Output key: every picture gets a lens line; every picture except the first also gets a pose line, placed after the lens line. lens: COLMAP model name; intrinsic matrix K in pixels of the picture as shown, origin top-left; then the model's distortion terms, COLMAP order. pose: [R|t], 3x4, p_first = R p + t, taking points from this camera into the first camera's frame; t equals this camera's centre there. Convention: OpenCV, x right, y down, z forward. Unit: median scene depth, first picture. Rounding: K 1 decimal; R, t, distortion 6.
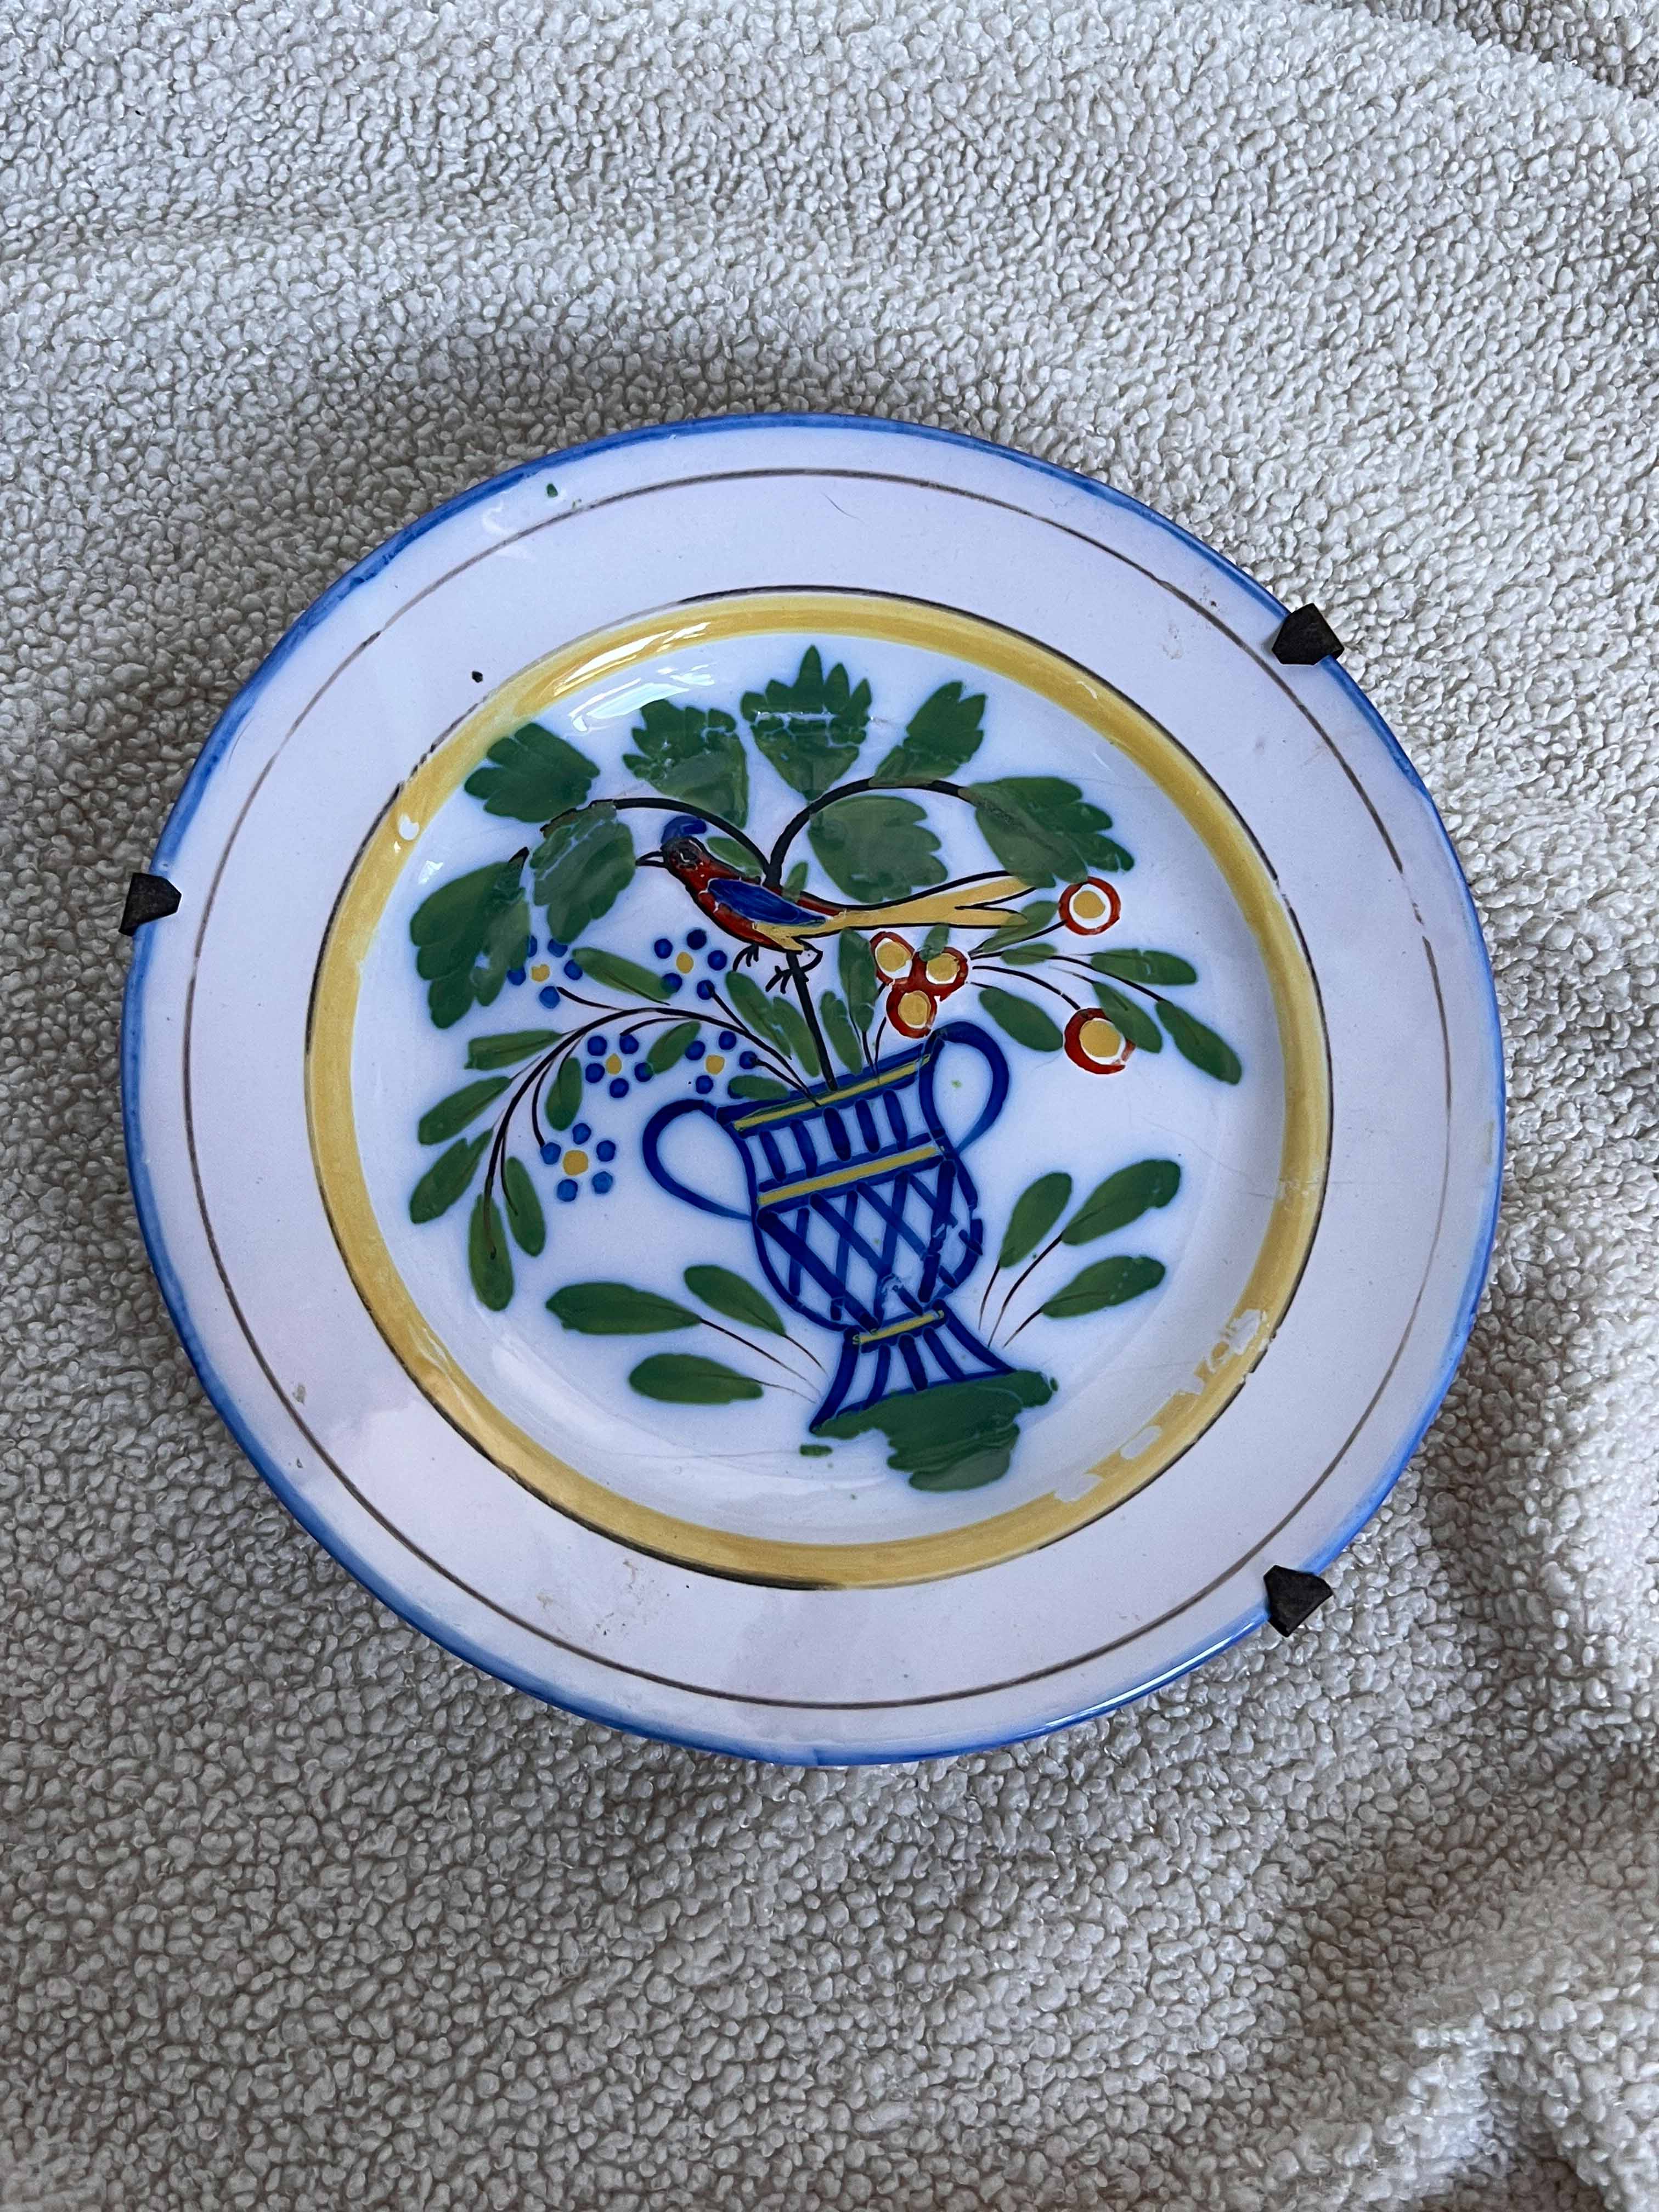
lens RADIAL K [[2250.2, 0, 891.5], [0, 2250.2, 1136.5], [0, 0, 1]] dist [0.077797, -0.139864]
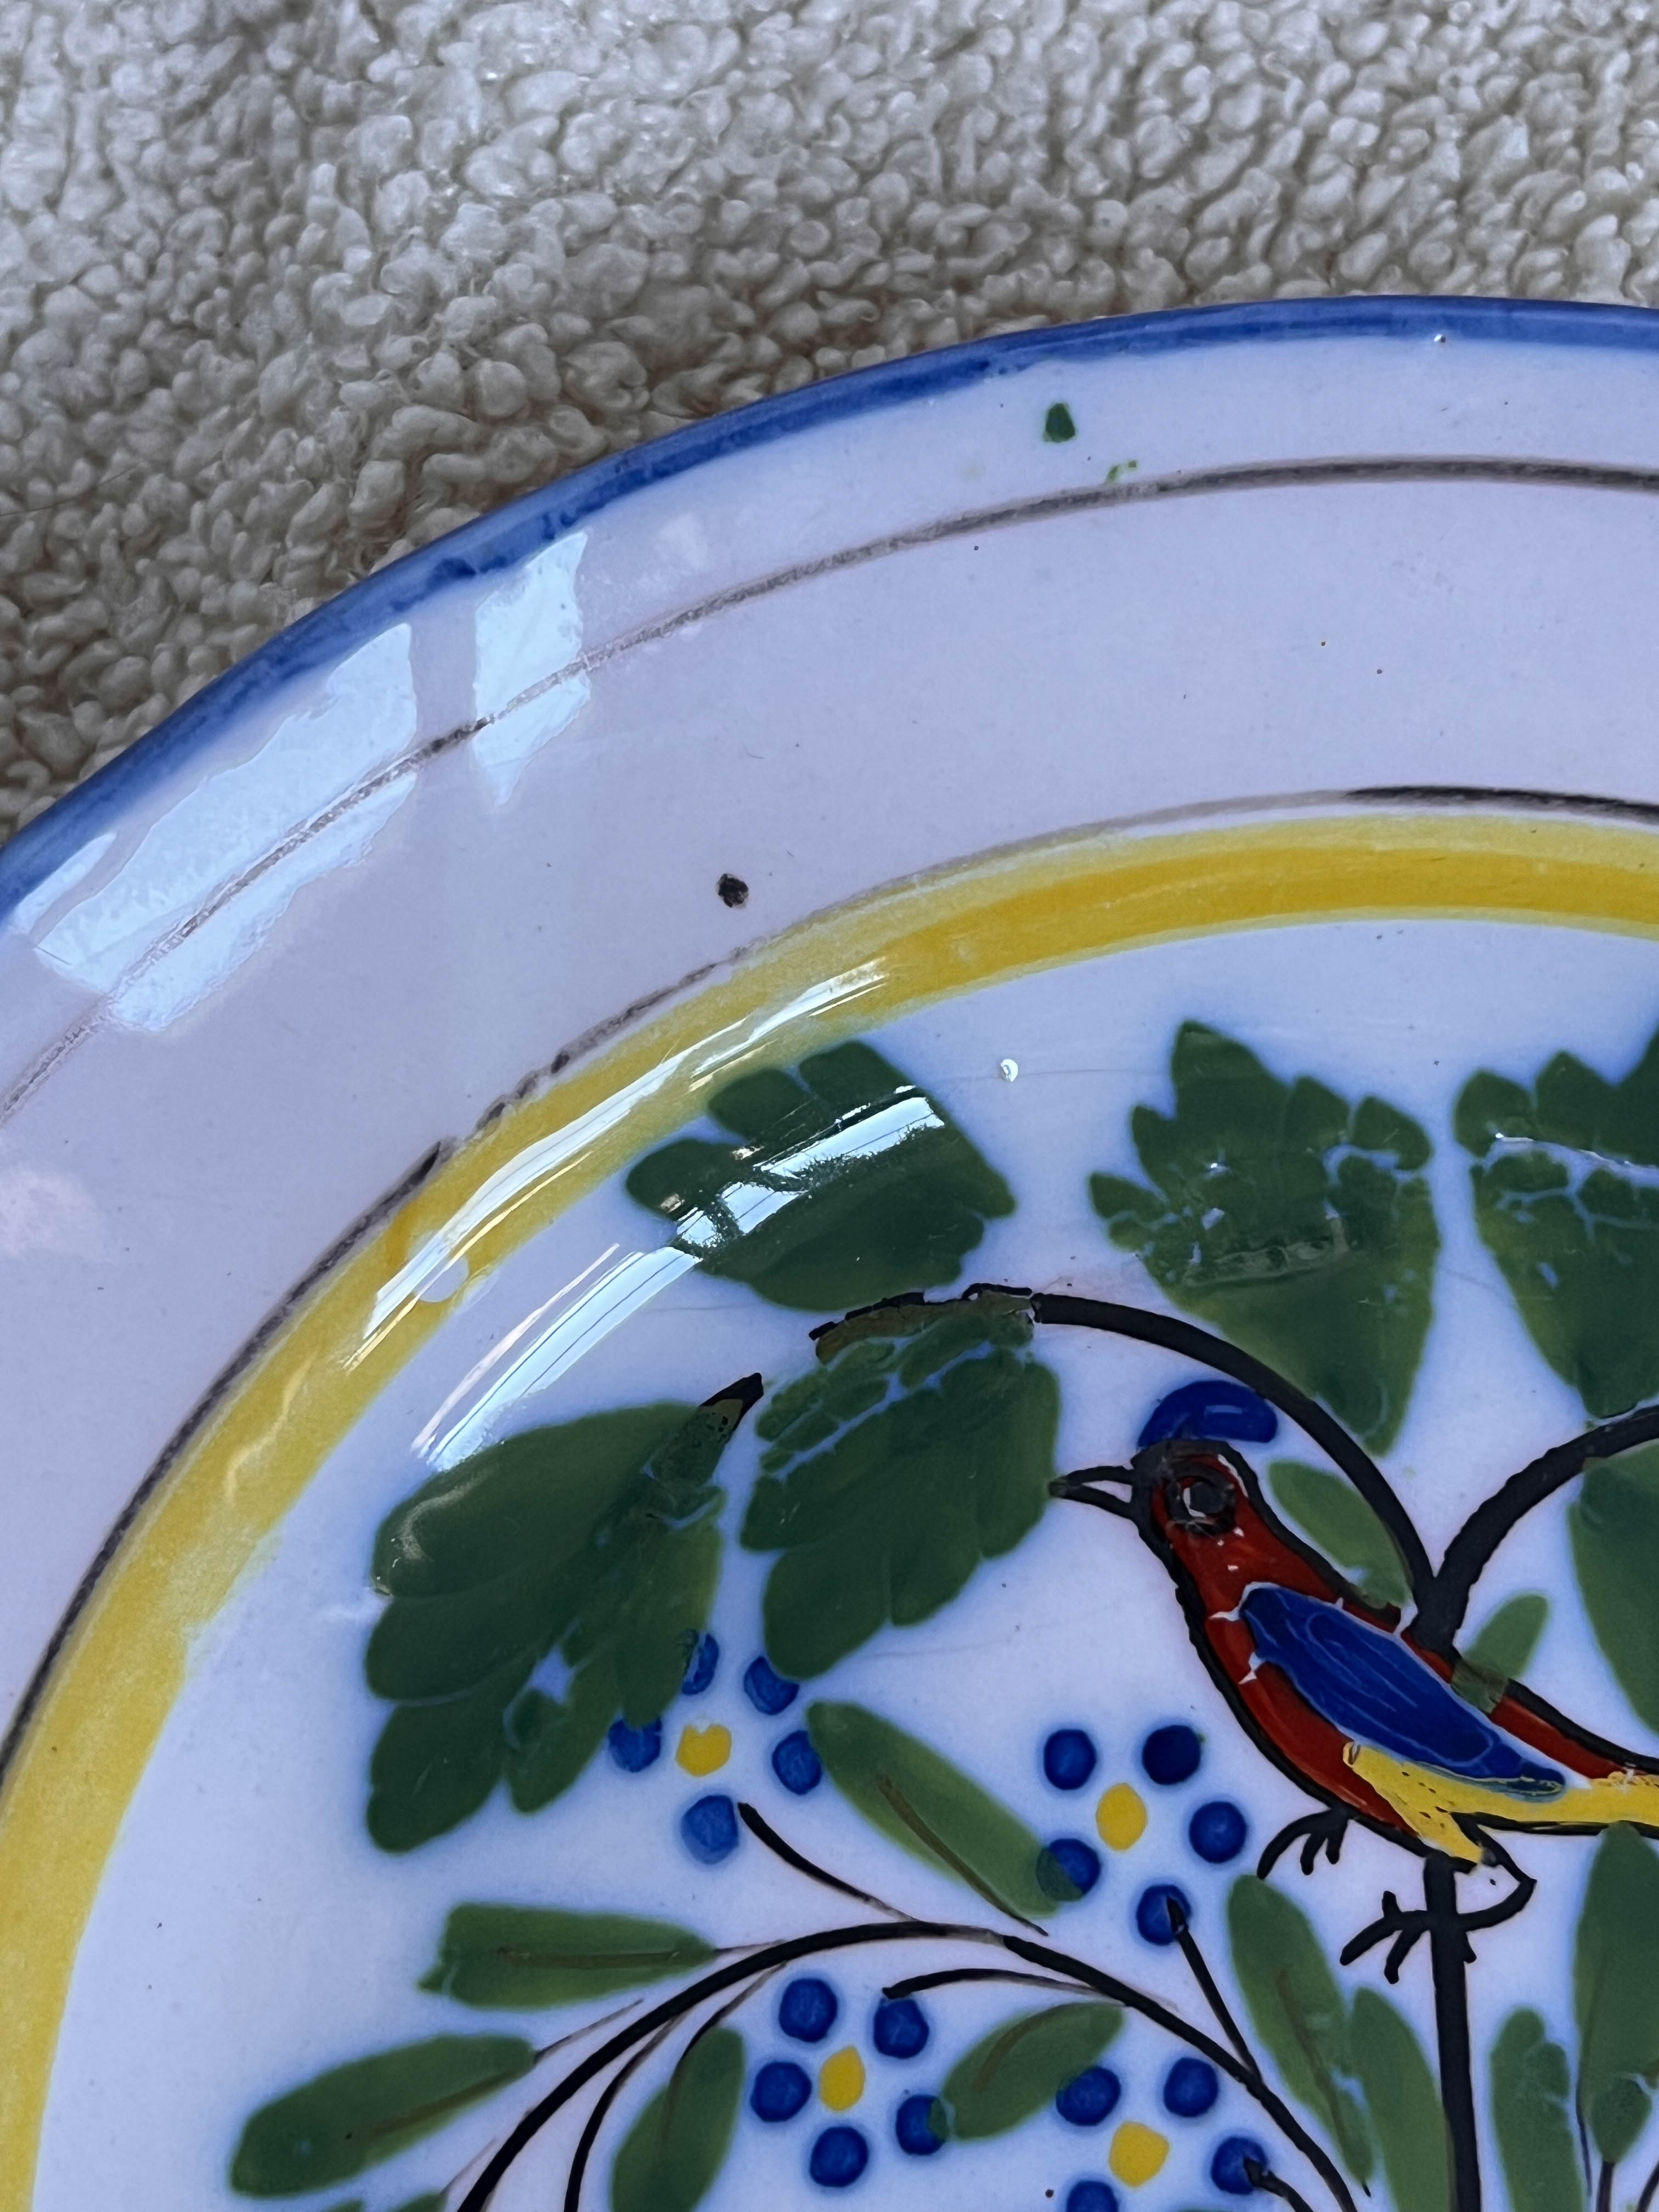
lens RADIAL K [[3706.0, 0, 829.5], [0, 3706.0, 1106.0], [0, 0, 1]] dist [0.209357, -0.919820]
pose [[0.952642, 0.216482, -0.213564, -0.037045], [-0.238121, 0.967842, -0.081115, -0.124435], [0.189136, 0.128128, 0.973556, 0.432991]]
